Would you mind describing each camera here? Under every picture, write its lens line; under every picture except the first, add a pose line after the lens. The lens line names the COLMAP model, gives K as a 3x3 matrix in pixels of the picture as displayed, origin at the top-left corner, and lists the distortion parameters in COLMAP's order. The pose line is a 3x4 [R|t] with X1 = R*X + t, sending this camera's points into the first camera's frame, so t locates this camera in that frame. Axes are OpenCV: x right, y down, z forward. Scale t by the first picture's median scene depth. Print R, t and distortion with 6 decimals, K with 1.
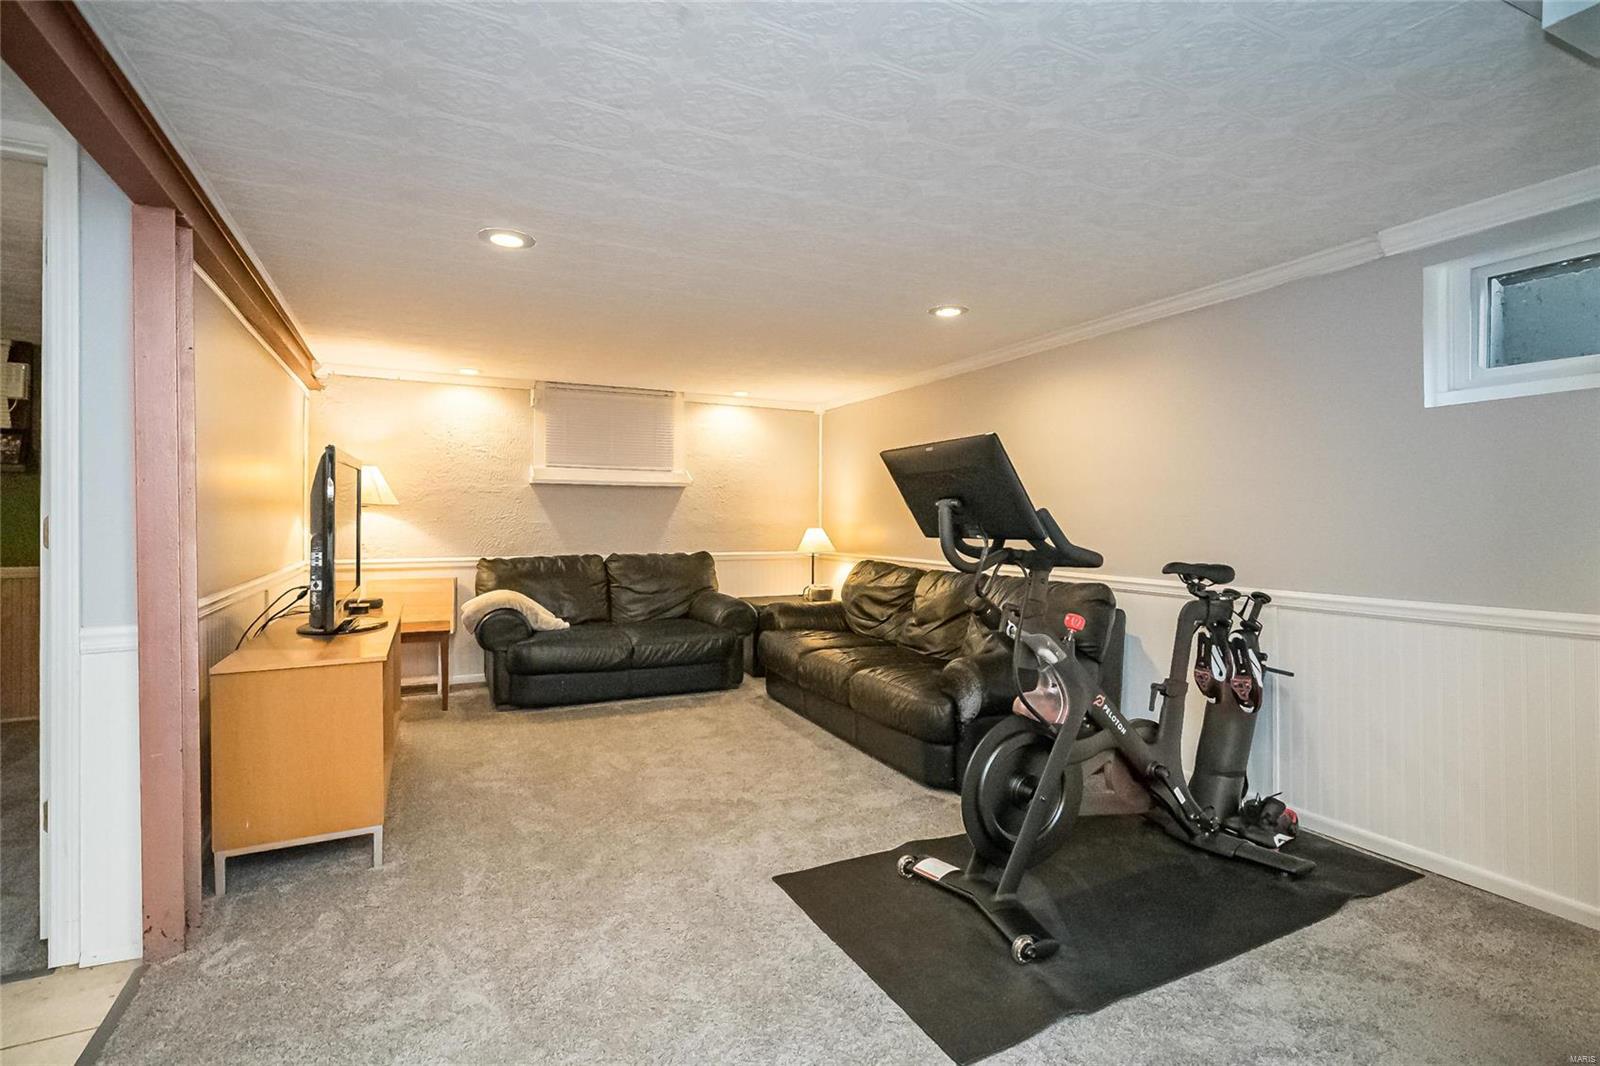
lens RADIAL K [[723.3, 0, 796.7], [0, 723.3, 523.2], [0, 0, 1]] dist [0.003116, 0.000647]
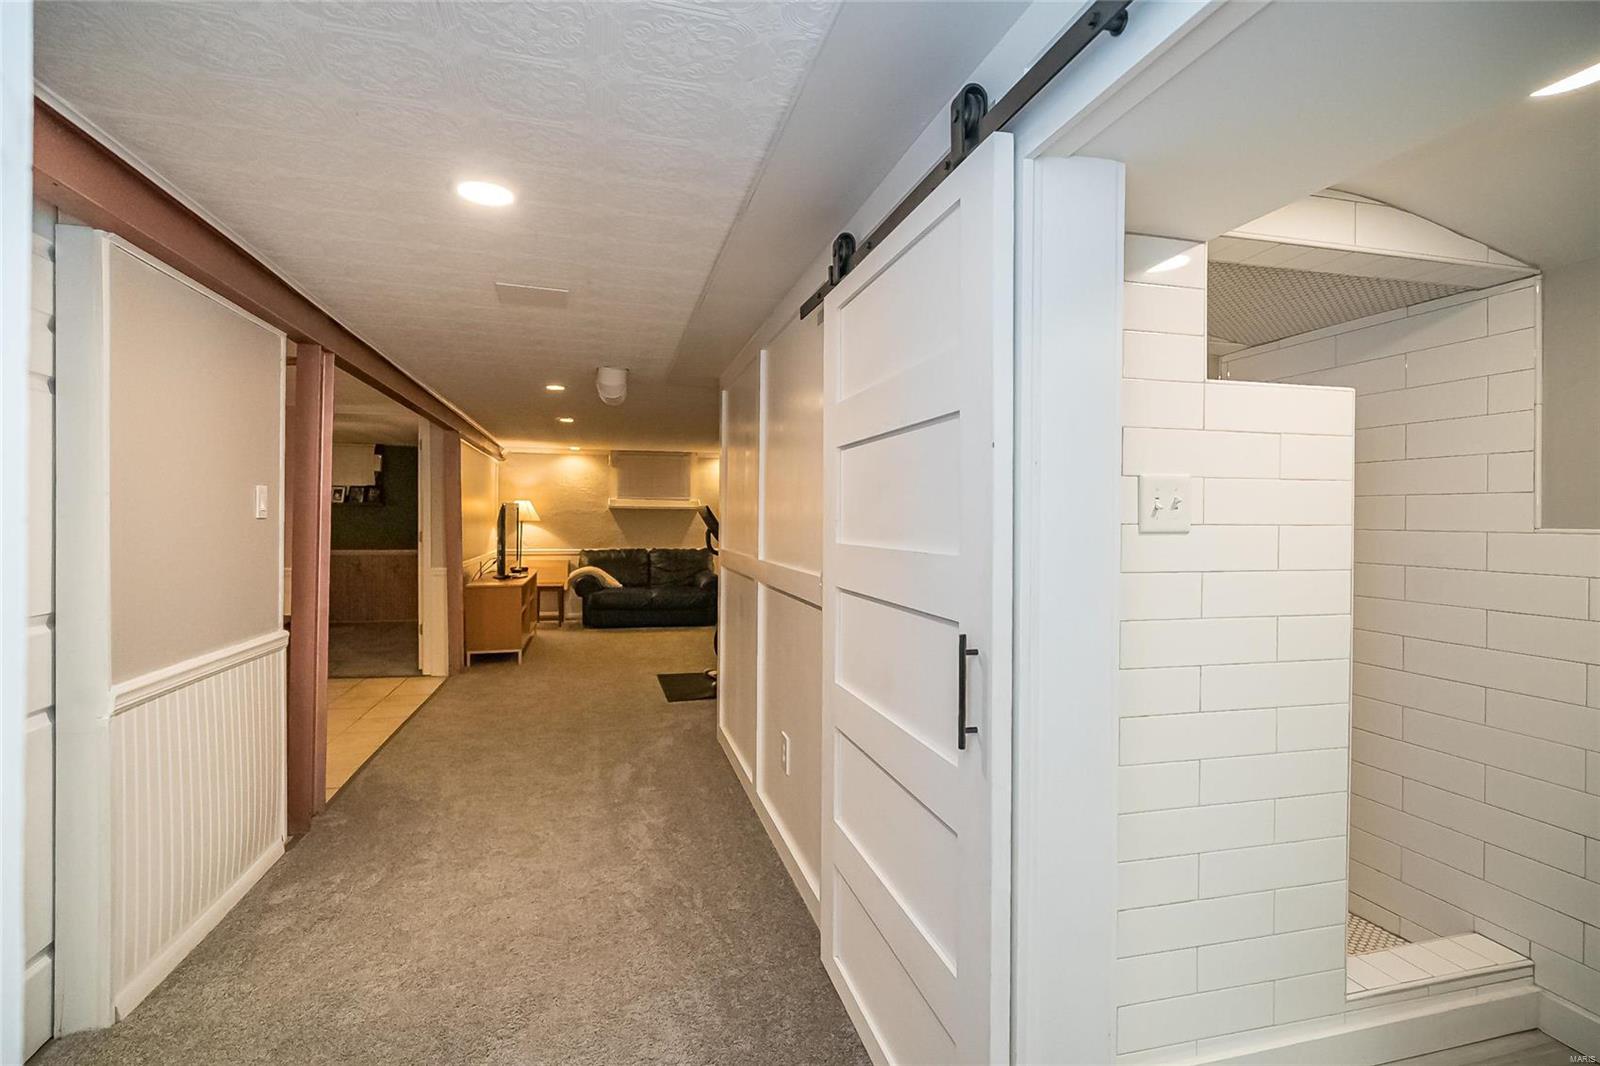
lens RADIAL K [[764.1, 0, 800.0], [0, 764.1, 533.0], [0, 0, 1]] dist [-0.000894, -0.000065]
pose [[0.975072, 0.012045, -0.221563, 0.547251], [-0.008245, 0.999803, 0.018065, -0.034083], [0.221737, -0.015788, 0.974979, -0.786904]]
